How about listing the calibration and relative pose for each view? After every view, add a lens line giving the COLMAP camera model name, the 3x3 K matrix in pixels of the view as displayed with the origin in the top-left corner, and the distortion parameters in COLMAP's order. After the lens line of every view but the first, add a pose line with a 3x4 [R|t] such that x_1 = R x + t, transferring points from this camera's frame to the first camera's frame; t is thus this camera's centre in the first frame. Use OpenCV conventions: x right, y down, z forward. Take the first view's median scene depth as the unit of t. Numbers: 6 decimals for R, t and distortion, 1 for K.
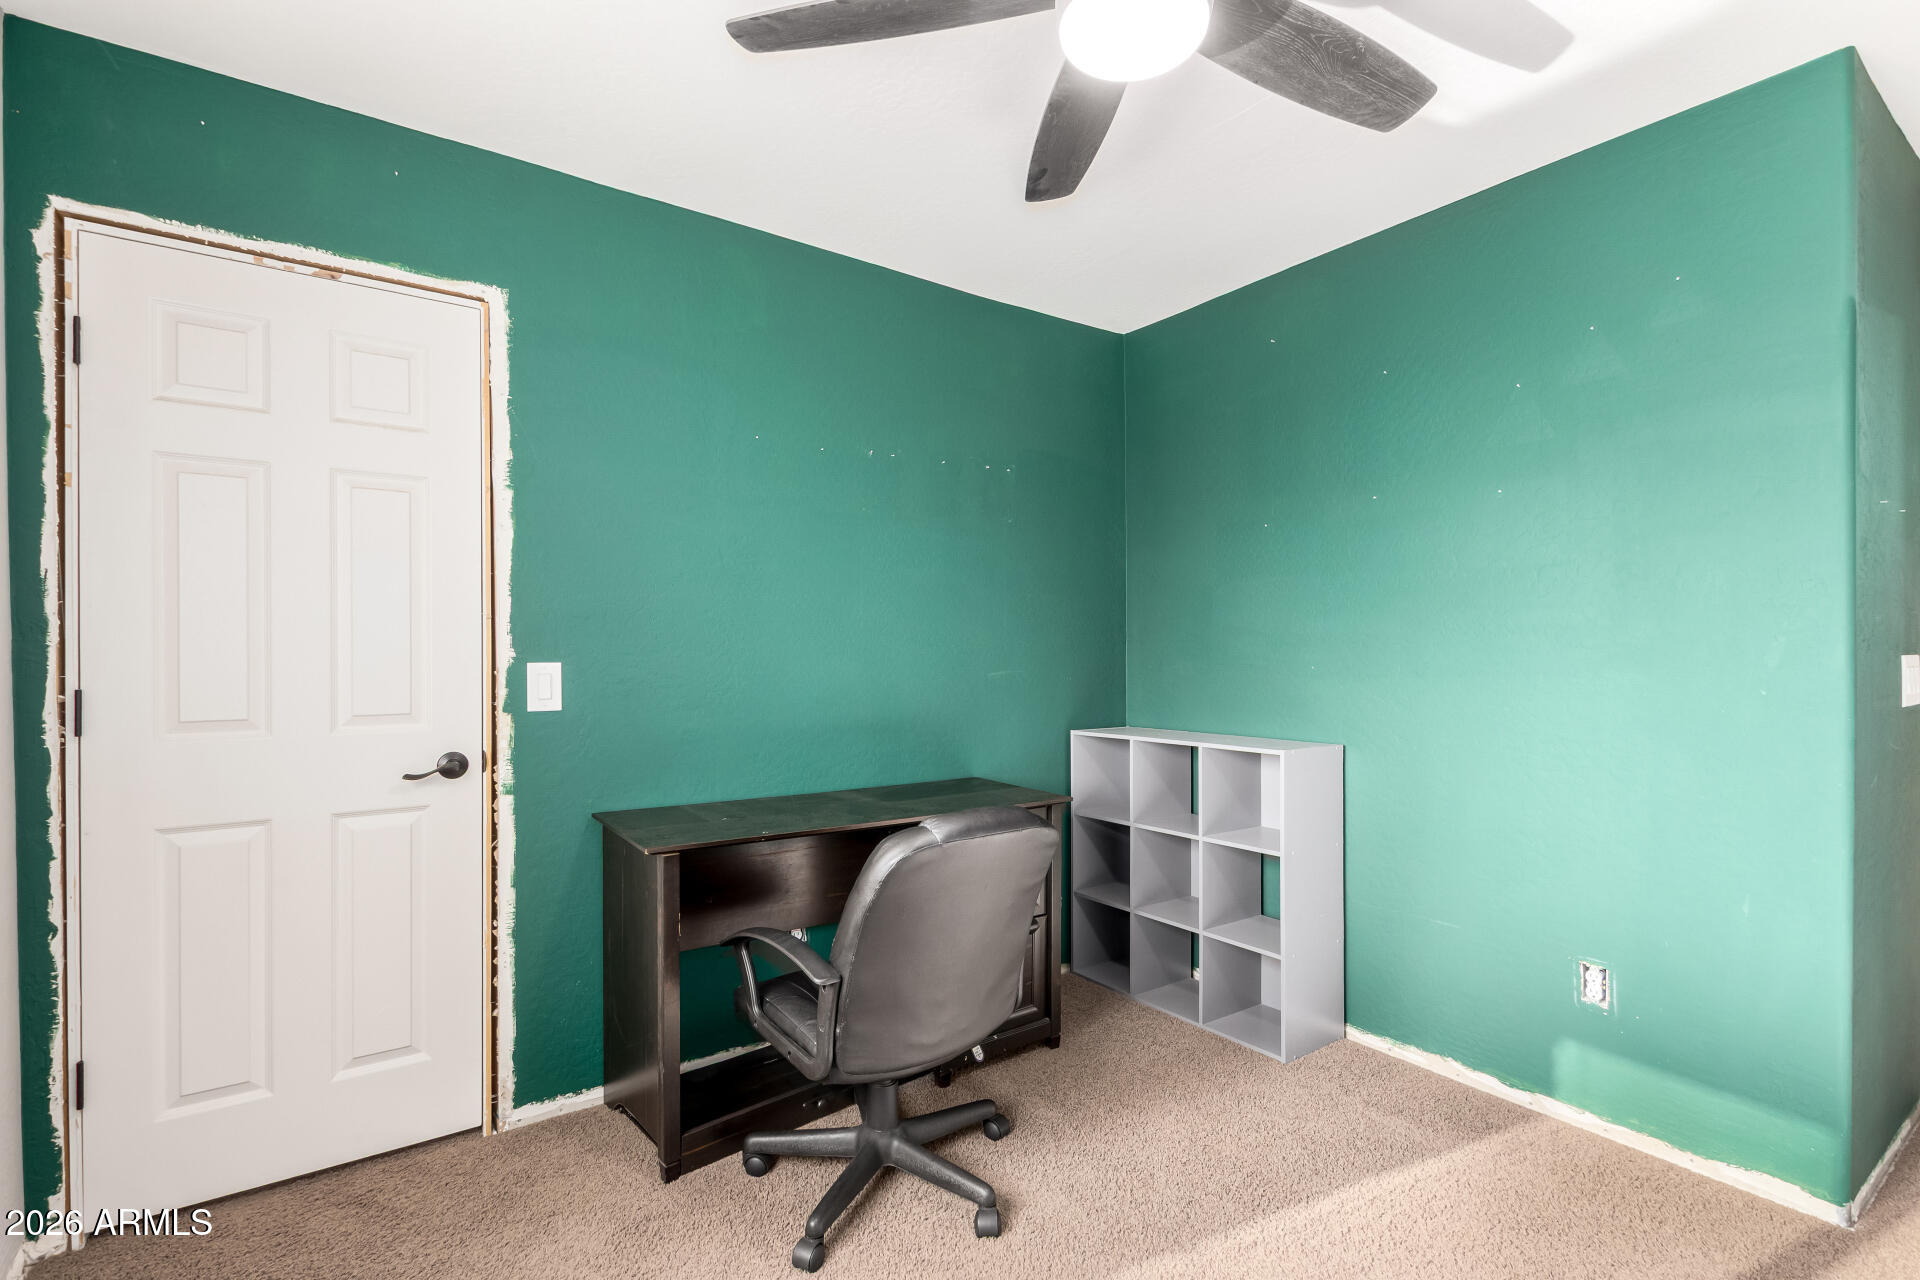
lens RADIAL K [[902.9, 0, 963.1], [0, 902.9, 644.4], [0, 0, 1]] dist [0.004406, 0.000493]
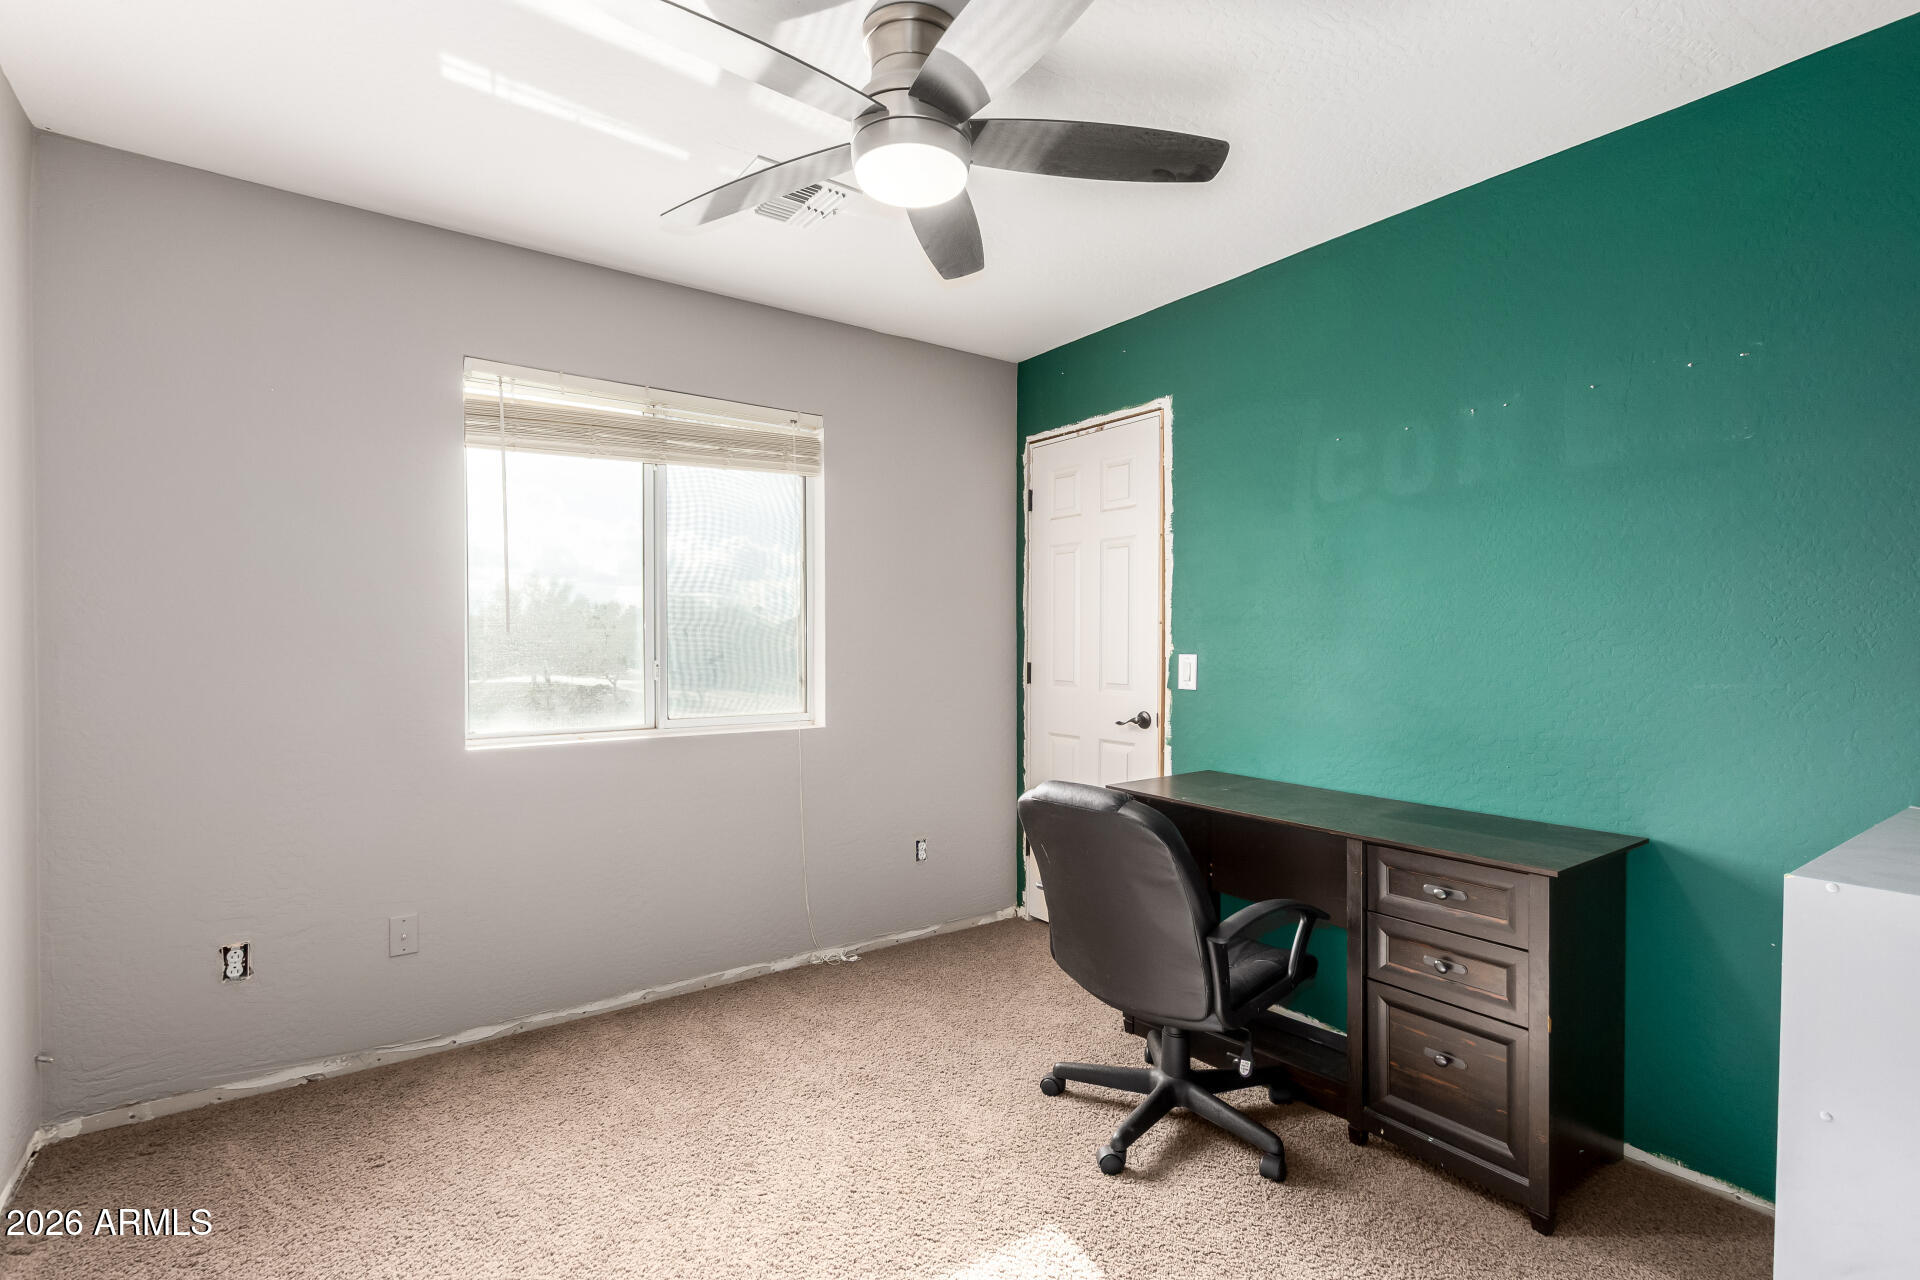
lens RADIAL K [[902.9, 0, 963.6], [0, 902.9, 639.5], [0, 0, 1]] dist [0.004406, 0.000493]
pose [[-0.002566, 0.003995, -0.999989, 0.942631], [0.001938, 0.999990, 0.003990, -0.009375], [0.999995, -0.001927, -0.002574, 0.675738]]
